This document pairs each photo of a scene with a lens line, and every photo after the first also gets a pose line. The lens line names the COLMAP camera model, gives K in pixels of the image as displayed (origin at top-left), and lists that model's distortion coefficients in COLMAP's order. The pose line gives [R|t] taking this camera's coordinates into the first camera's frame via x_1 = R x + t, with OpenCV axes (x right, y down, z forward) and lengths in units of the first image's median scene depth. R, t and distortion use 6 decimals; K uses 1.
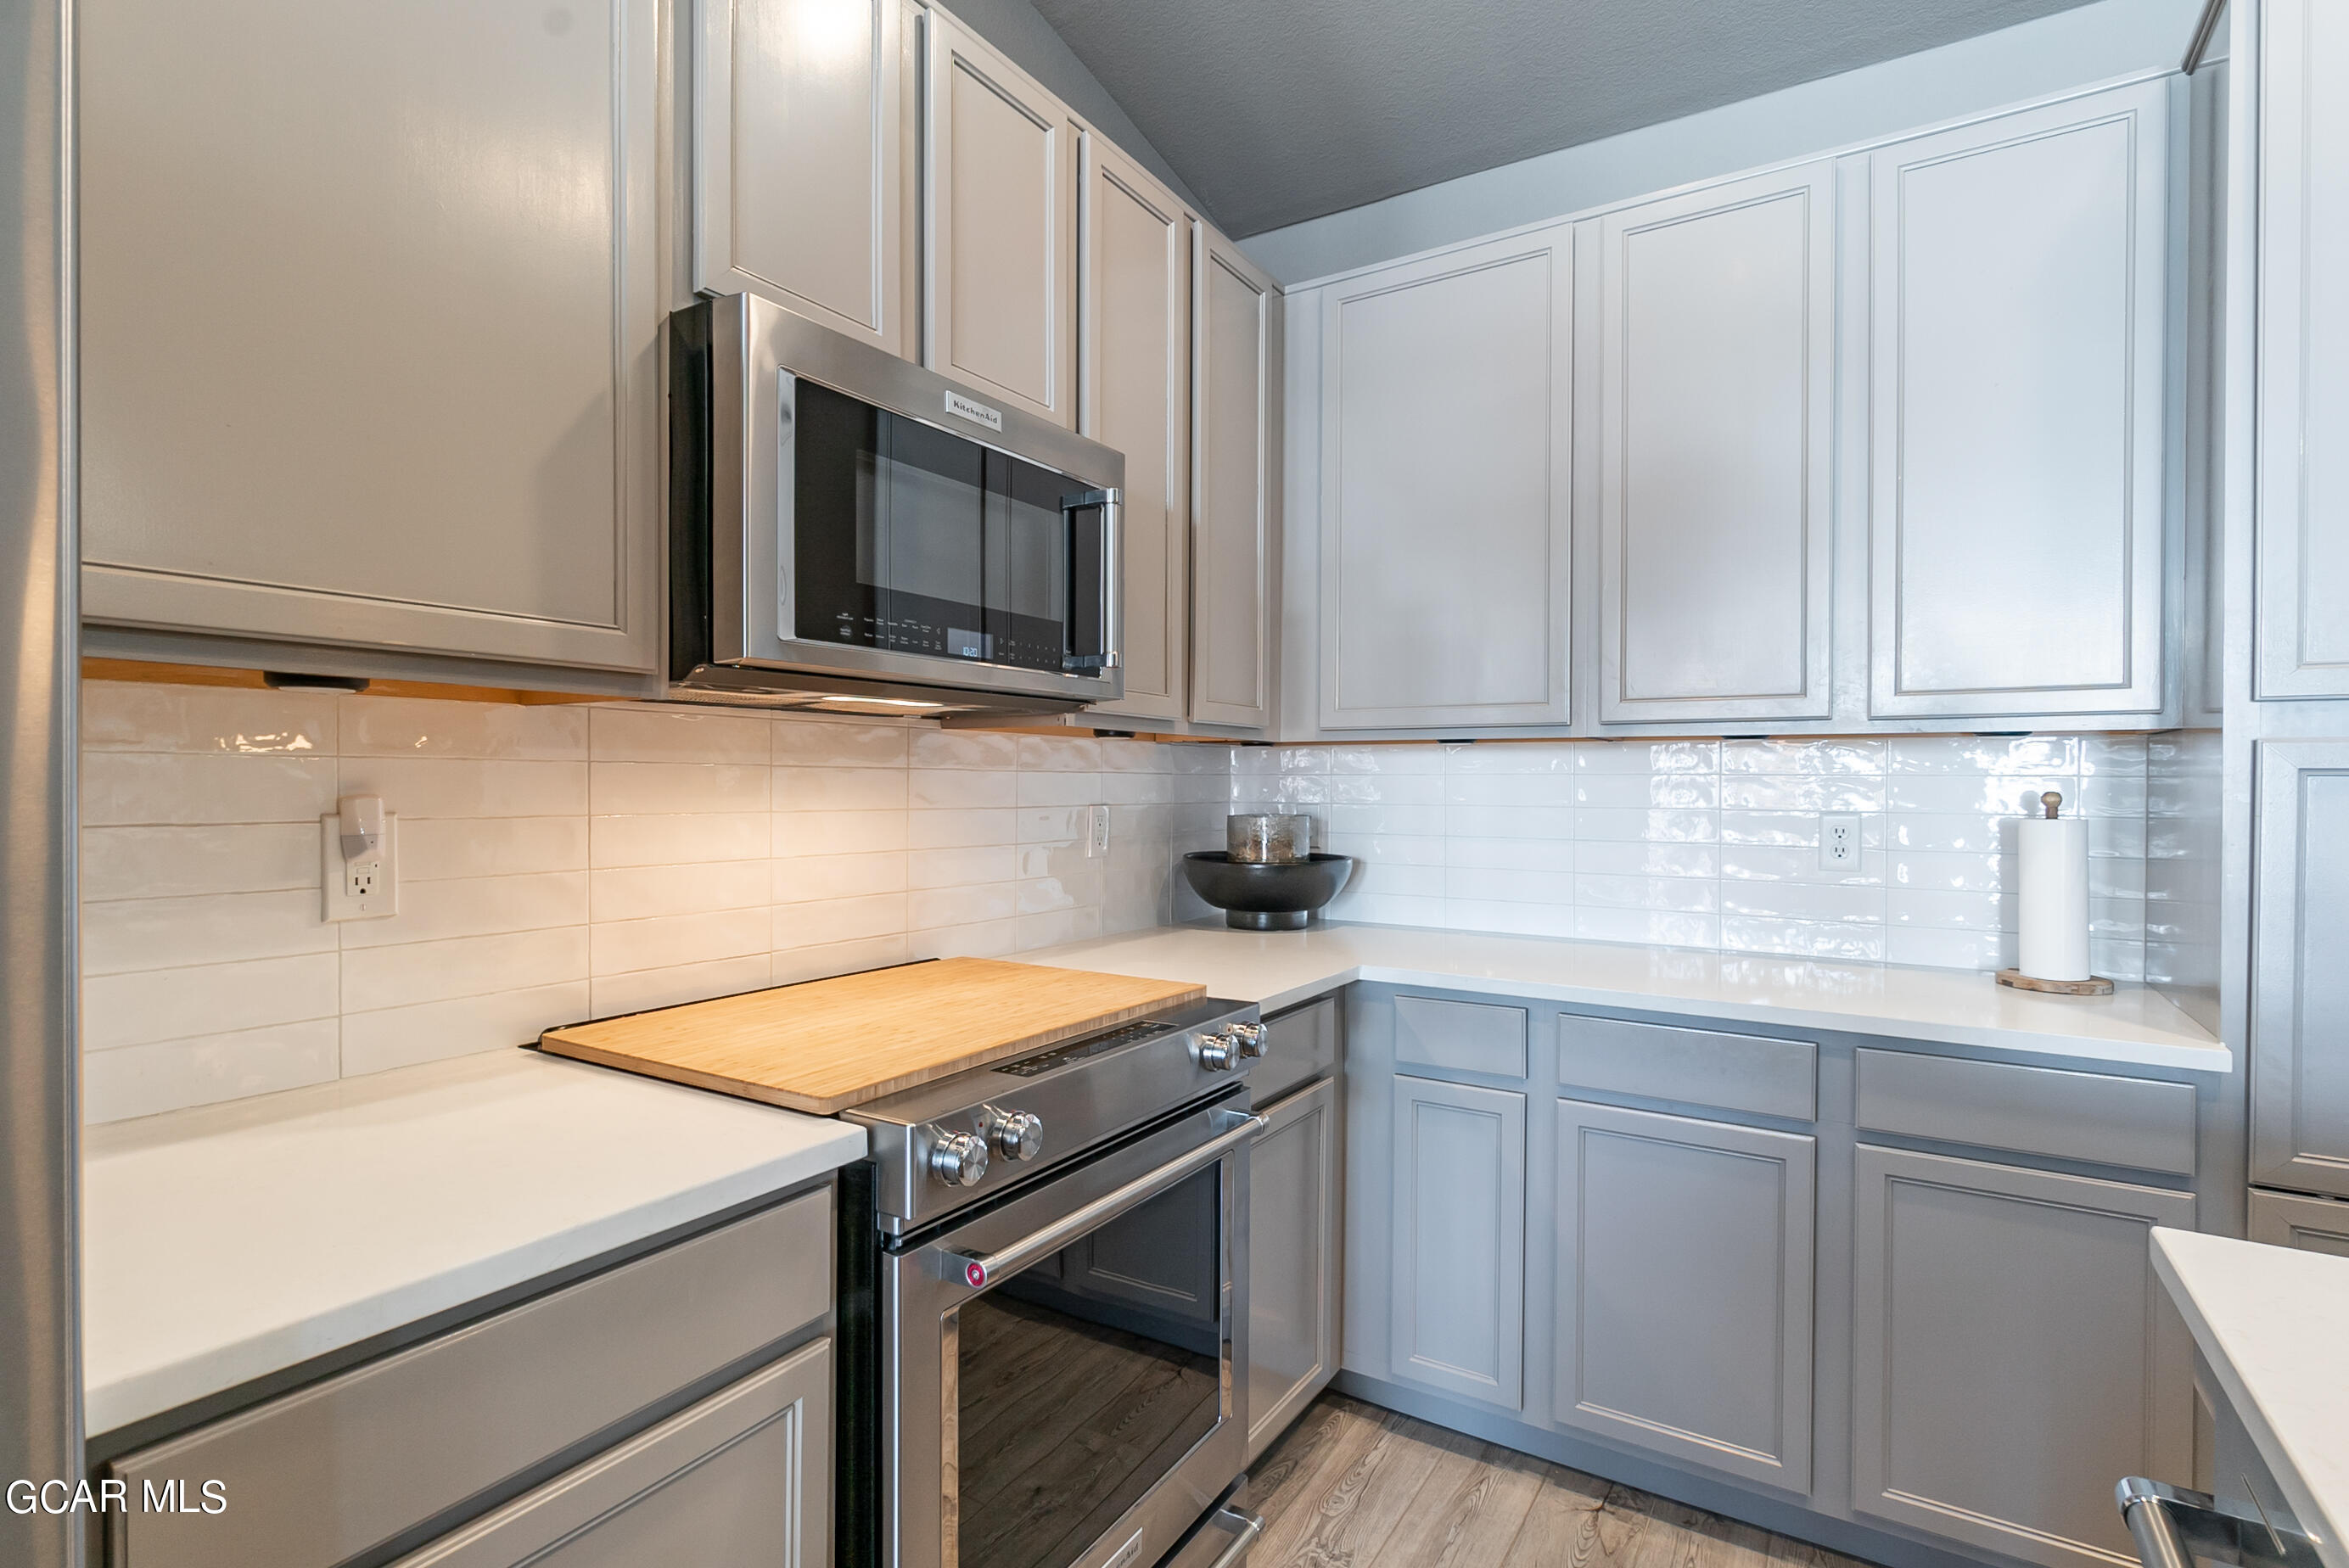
lens RADIAL K [[1144.9, 0, 1155.2], [0, 1144.9, 786.6], [0, 0, 1]] dist [0.000914, 0.000197]
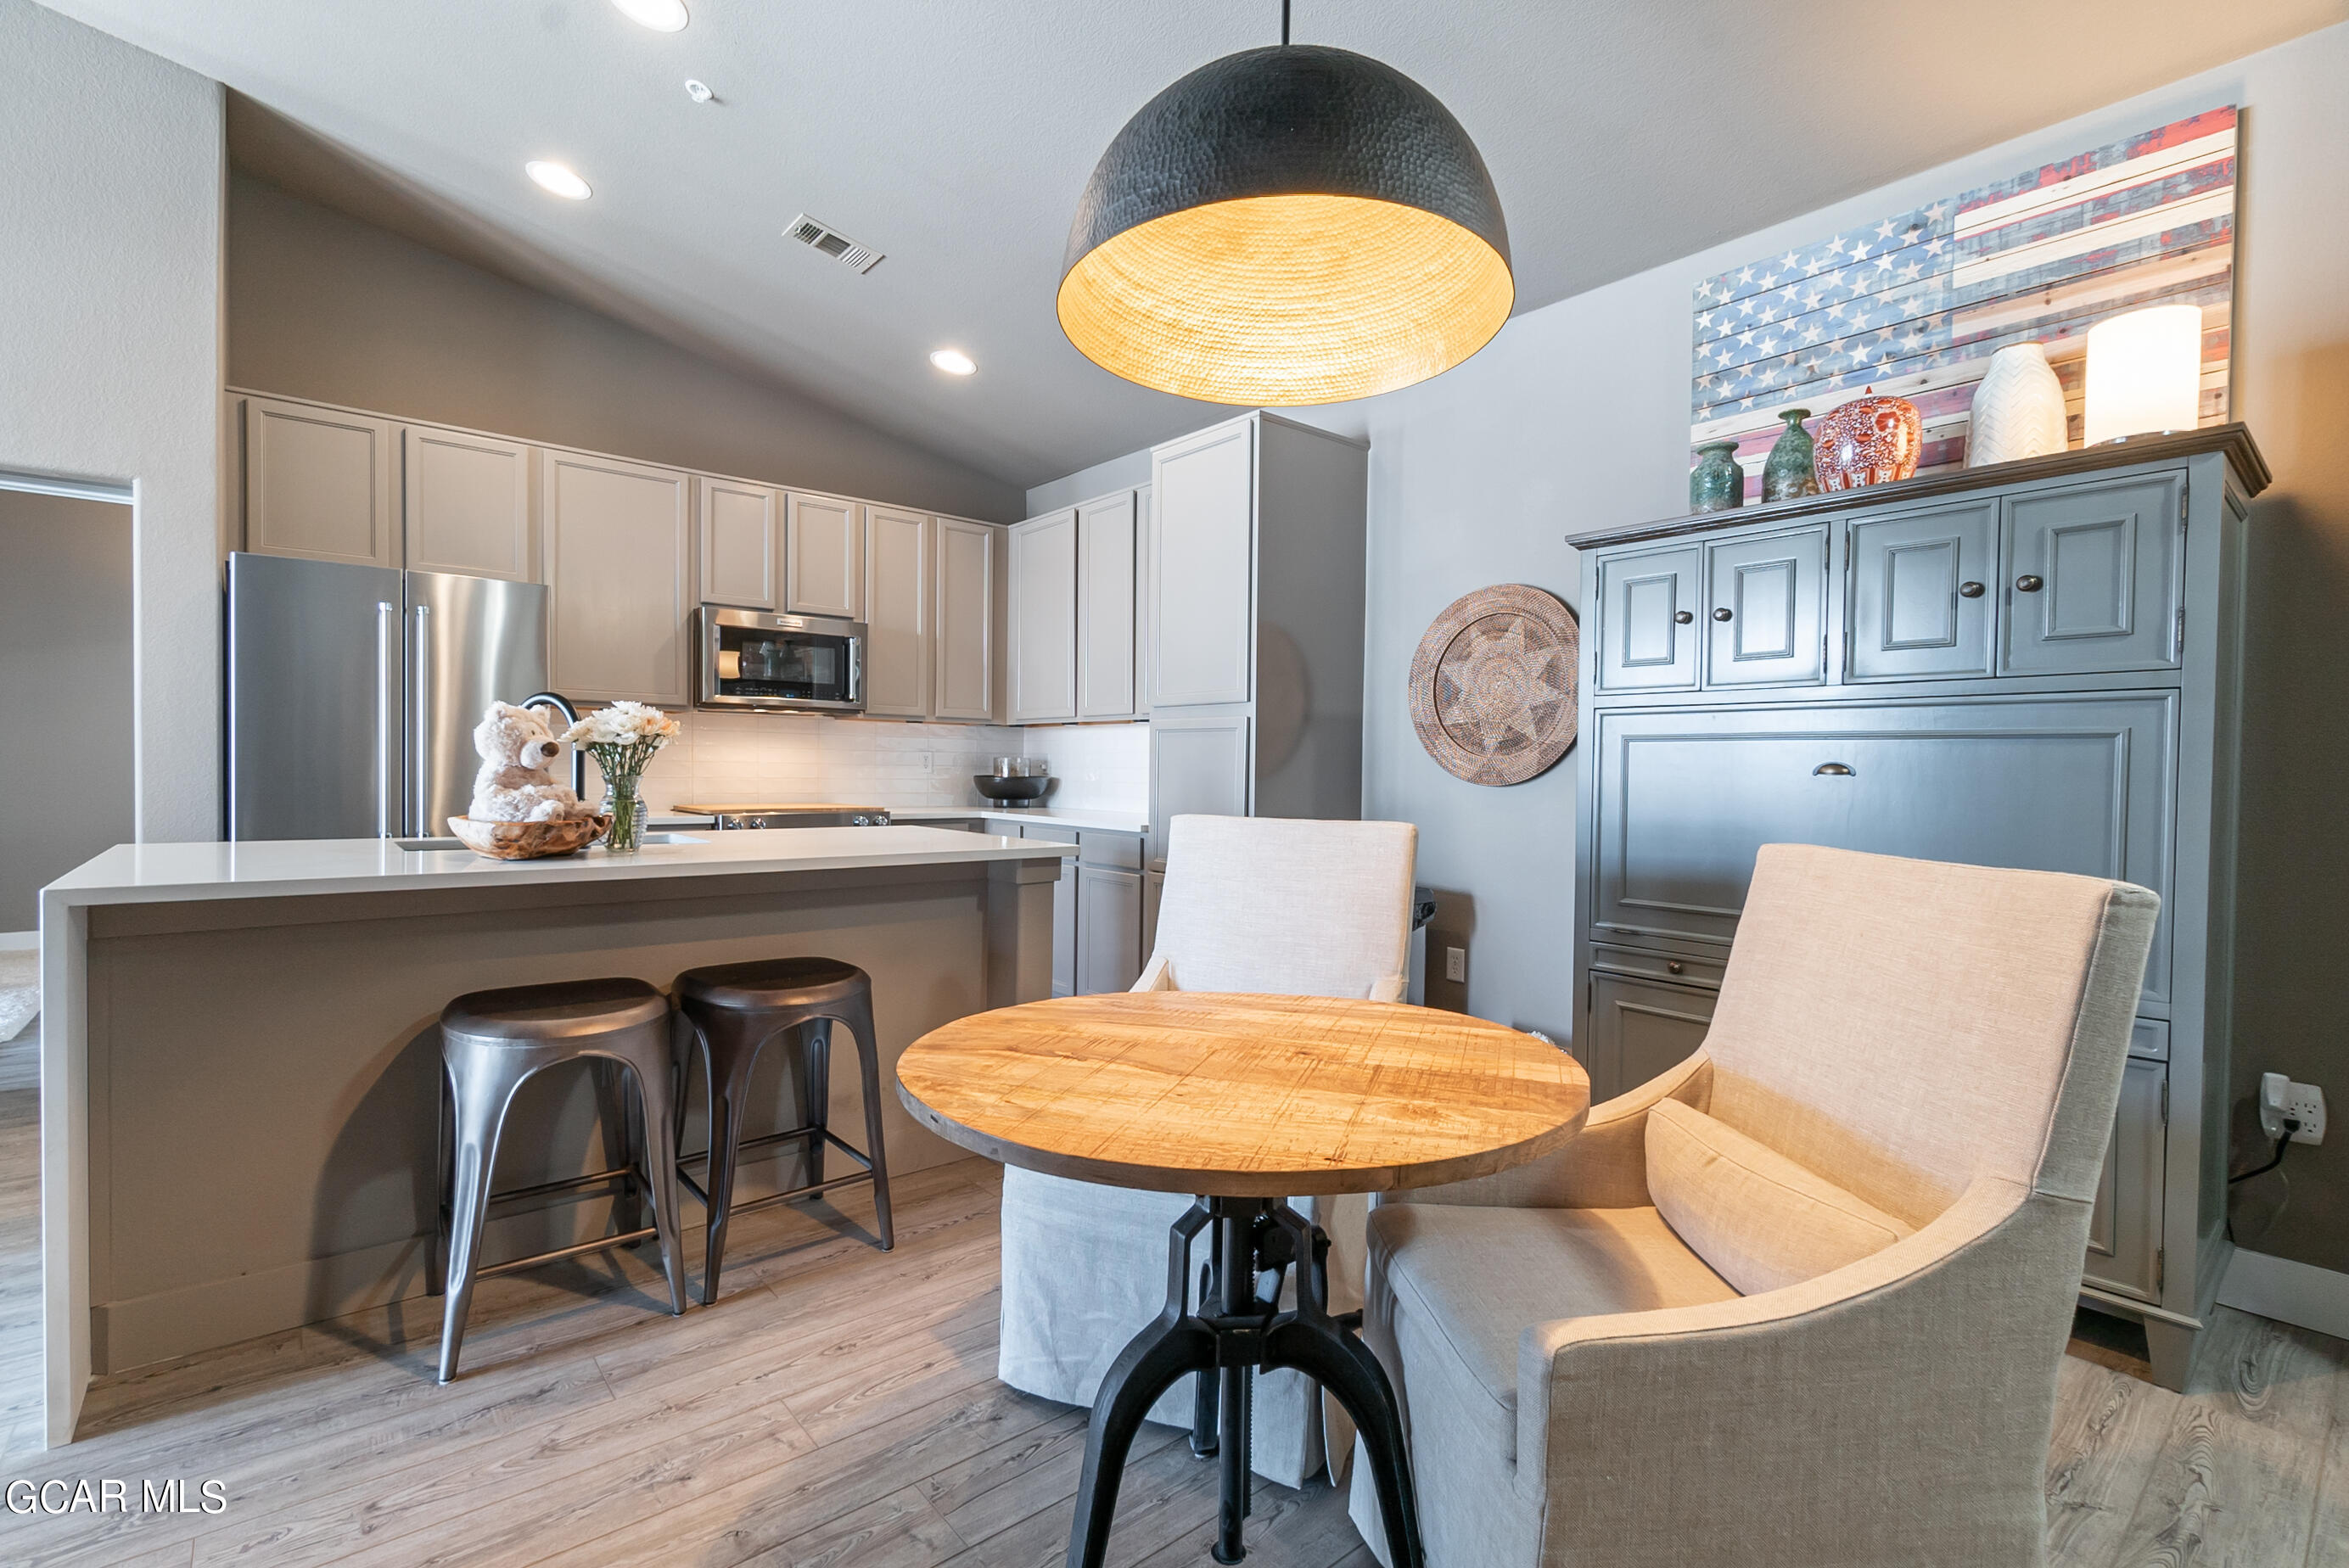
lens RADIAL K [[1061.8, 0, 1164.5], [0, 1061.8, 790.4], [0, 0, 1]] dist [0.003151, 0.000029]
pose [[0.951108, 0.013636, -0.308558, 1.322978], [-0.009679, 0.999850, 0.014353, 0.072862], [0.308708, -0.010665, 0.951097, -1.147145]]
